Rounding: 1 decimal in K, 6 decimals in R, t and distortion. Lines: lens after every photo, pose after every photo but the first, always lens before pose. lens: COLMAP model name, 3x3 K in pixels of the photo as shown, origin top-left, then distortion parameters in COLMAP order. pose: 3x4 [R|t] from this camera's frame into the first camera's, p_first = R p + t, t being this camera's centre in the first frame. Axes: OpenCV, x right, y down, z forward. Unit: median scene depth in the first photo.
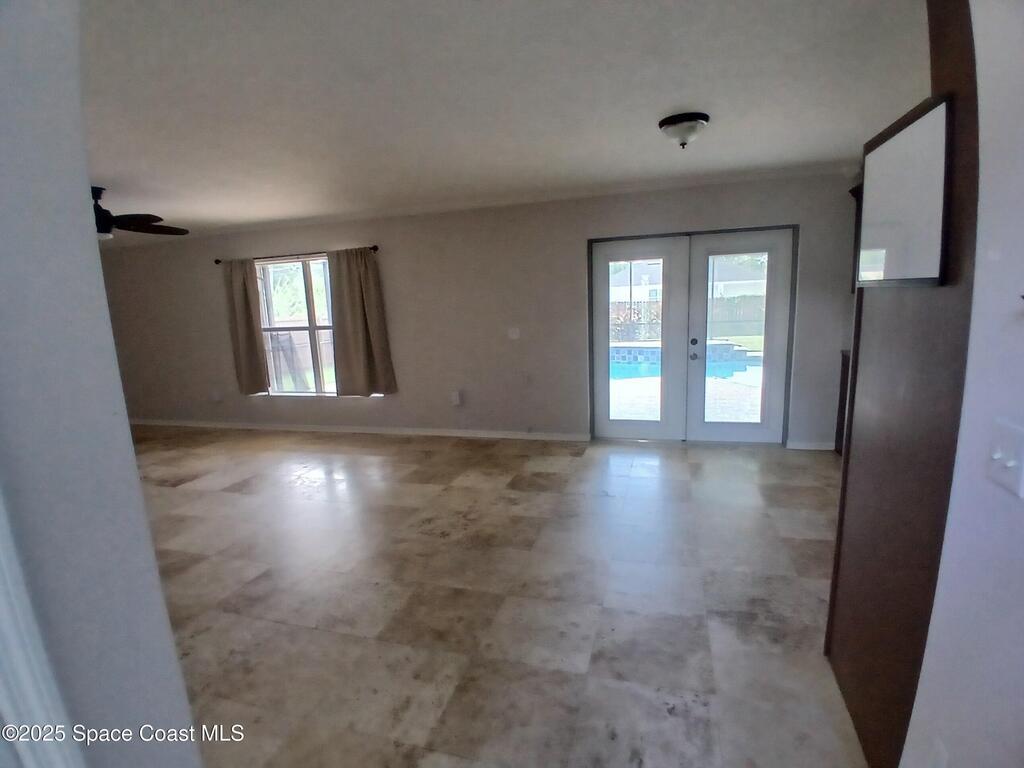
lens RADIAL K [[521.1, 0, 509.7], [0, 521.1, 396.7], [0, 0, 1]] dist [-0.034439, -0.001879]
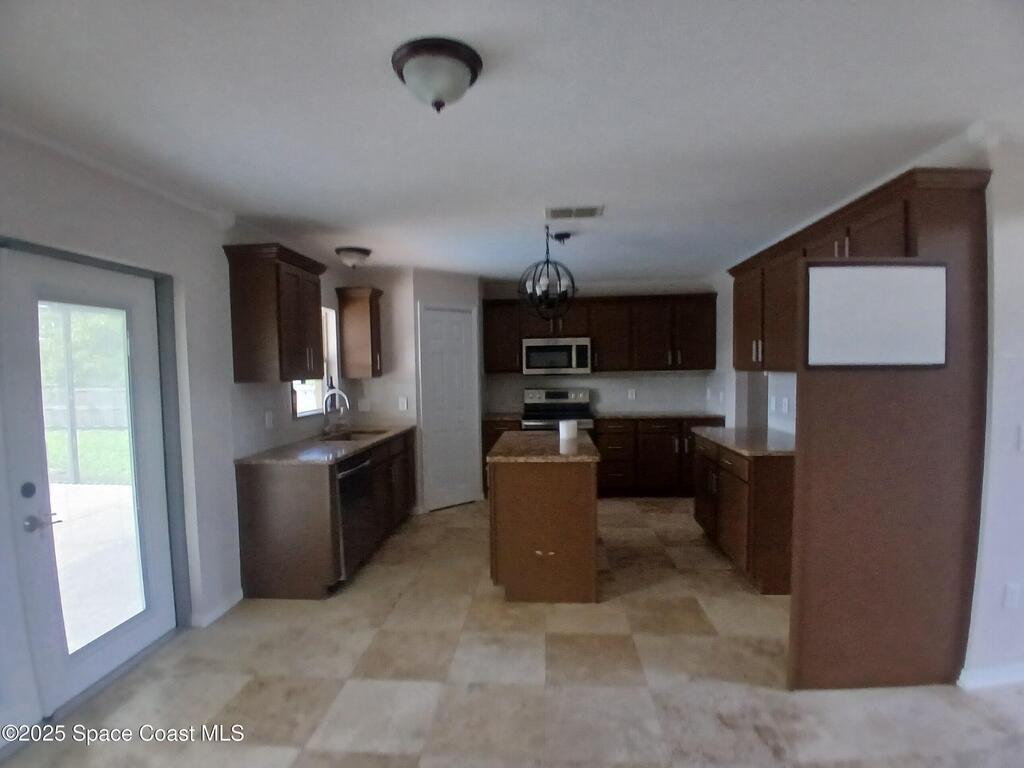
lens RADIAL K [[521.1, 0, 509.7], [0, 521.1, 396.7], [0, 0, 1]] dist [-0.034439, -0.001879]
pose [[-0.207347, -0.005867, 0.978250, -0.142776], [0.202560, 0.978053, 0.048799, -0.128159], [-0.957067, 0.208273, -0.201608, 0.722402]]
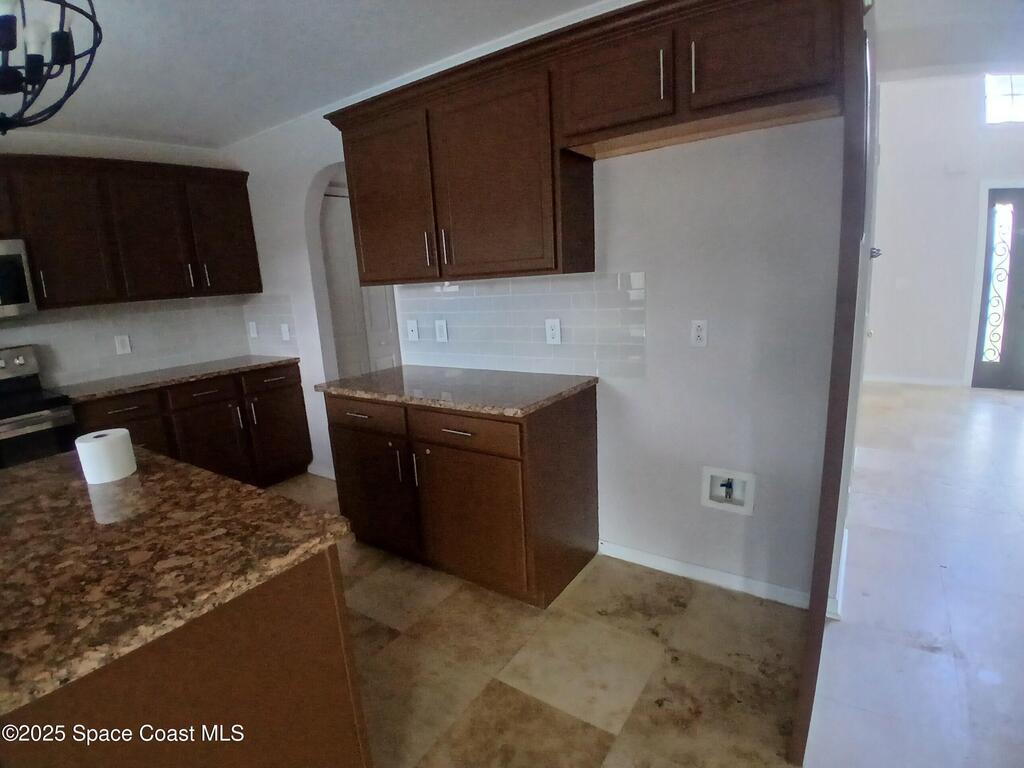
lens RADIAL K [[521.1, 0, 509.7], [0, 521.1, 396.7], [0, 0, 1]] dist [-0.034439, -0.001879]
pose [[-0.942863, 0.026019, 0.332164, 0.327809], [0.156772, 0.914335, 0.373382, -0.124201], [-0.293994, 0.404122, -0.866171, 0.652560]]
